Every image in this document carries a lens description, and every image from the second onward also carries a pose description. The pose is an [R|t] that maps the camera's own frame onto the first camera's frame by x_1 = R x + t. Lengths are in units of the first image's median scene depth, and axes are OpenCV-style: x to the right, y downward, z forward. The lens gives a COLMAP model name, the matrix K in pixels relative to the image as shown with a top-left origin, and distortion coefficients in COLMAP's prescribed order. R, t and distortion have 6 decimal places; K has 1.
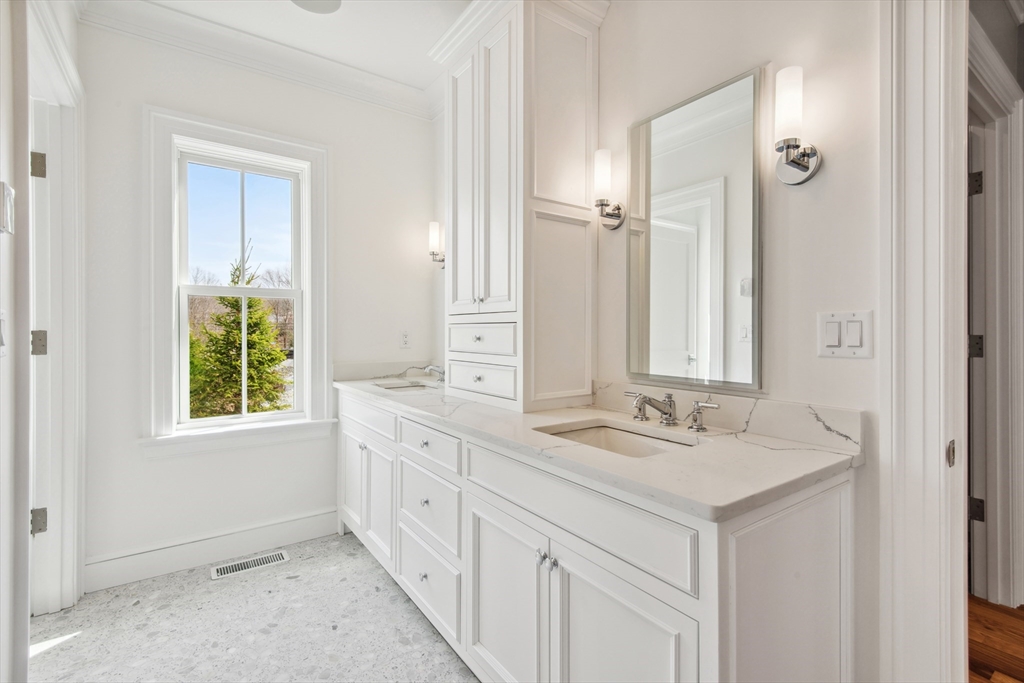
lens RADIAL K [[464.7, 0, 511.3], [0, 464.7, 330.2], [0, 0, 1]] dist [0.038444, -0.021906]
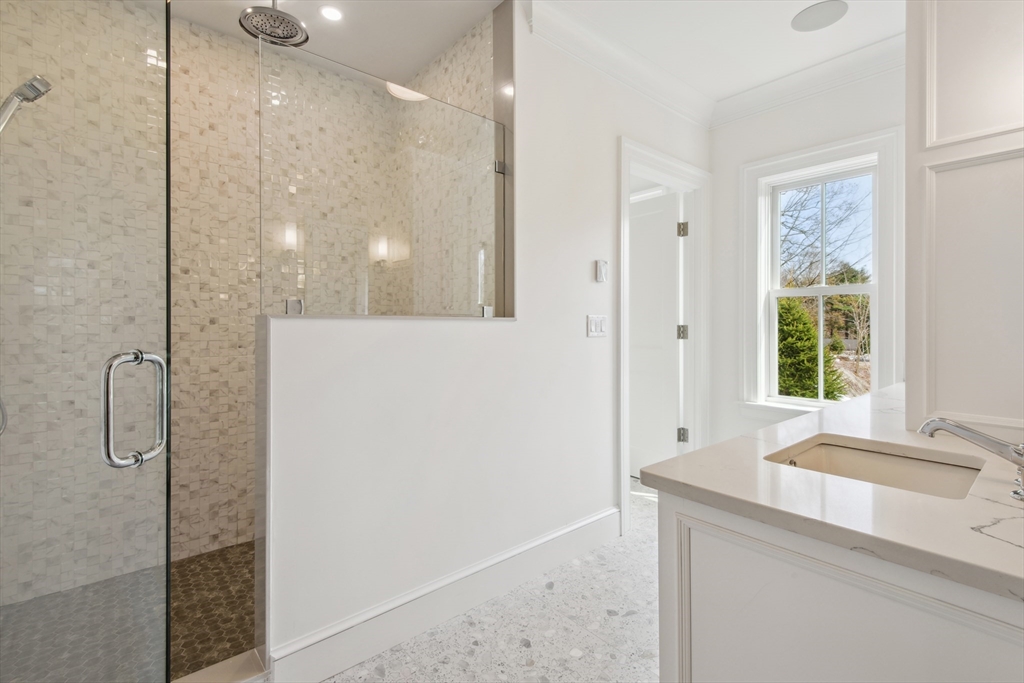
lens RADIAL K [[464.7, 0, 511.3], [0, 464.7, 330.2], [0, 0, 1]] dist [0.038444, -0.021906]
pose [[0.069376, 0.010184, -0.997539, 0.627257], [0.002019, 0.999944, 0.010349, -0.000375], [0.997589, -0.002732, 0.069351, 0.225844]]
